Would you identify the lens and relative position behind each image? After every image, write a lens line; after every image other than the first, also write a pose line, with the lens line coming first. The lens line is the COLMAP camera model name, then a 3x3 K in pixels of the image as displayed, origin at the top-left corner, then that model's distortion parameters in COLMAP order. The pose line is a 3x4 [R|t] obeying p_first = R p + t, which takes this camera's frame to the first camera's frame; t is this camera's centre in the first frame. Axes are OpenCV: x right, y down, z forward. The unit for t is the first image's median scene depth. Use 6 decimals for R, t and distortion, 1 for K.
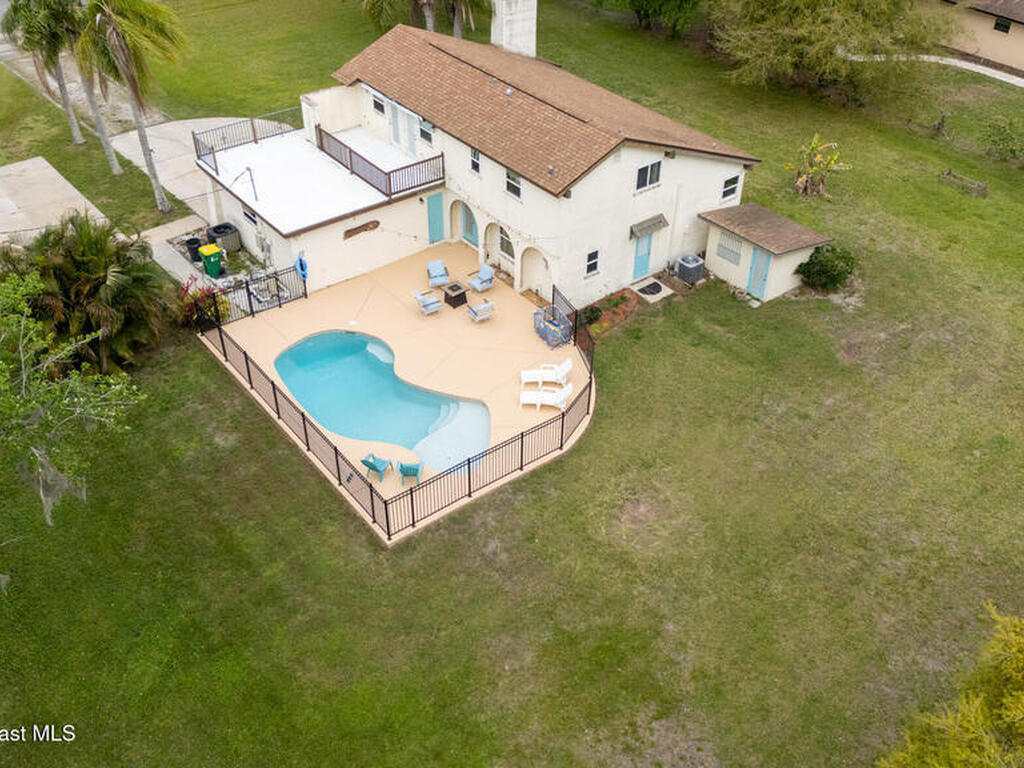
lens RADIAL K [[1001.7, 0, 512.0], [0, 1001.7, 384.0], [0, 0, 1]] dist [0.102447, -0.171569]
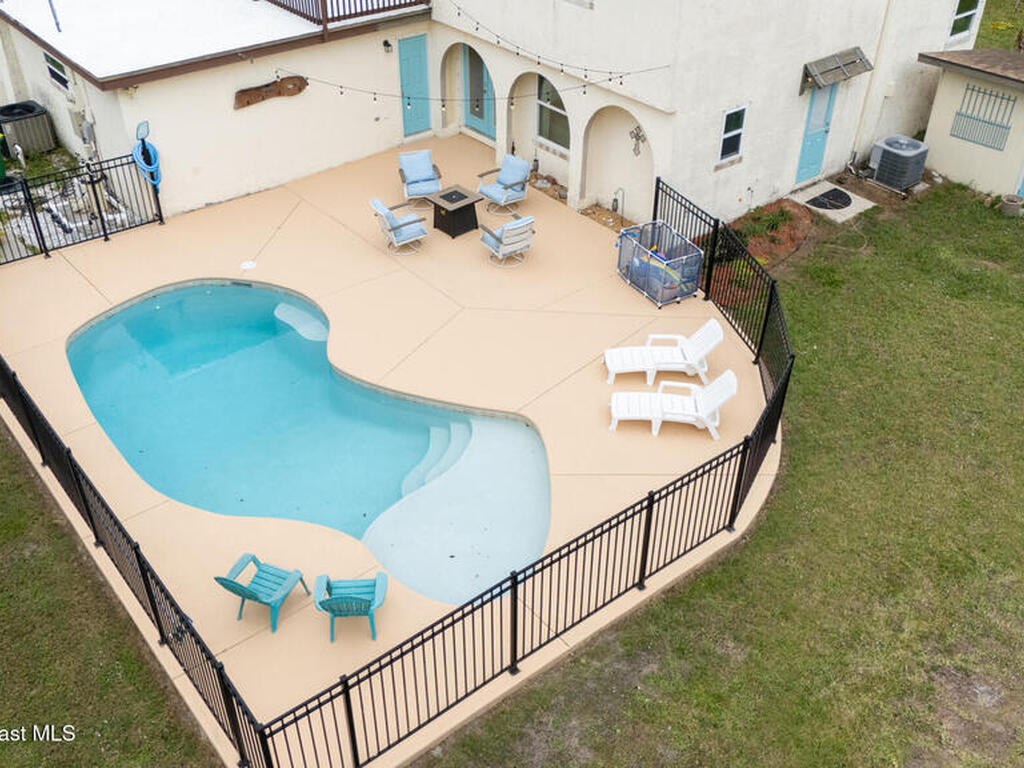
lens RADIAL K [[1001.7, 0, 512.0], [0, 1001.7, 384.0], [0, 0, 1]] dist [0.102447, -0.171569]
pose [[0.999761, -0.016037, 0.014827, -0.036907], [0.016500, 0.999363, -0.031635, 0.014911], [-0.014310, 0.031872, 0.999390, 0.498351]]
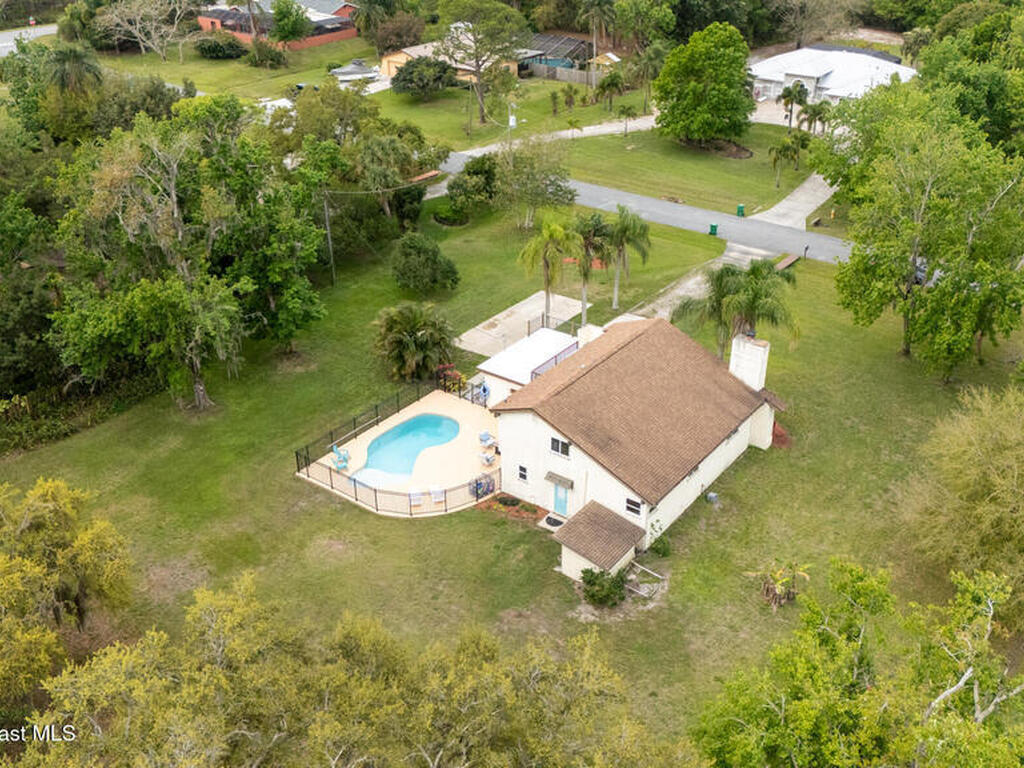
lens RADIAL K [[1001.7, 0, 512.0], [0, 1001.7, 384.0], [0, 0, 1]] dist [0.102447, -0.171569]
pose [[0.269555, 0.463987, -0.843834, 1.278029], [-0.588022, 0.773242, 0.237333, -0.568302], [0.762607, 0.432219, 0.481266, 0.187805]]
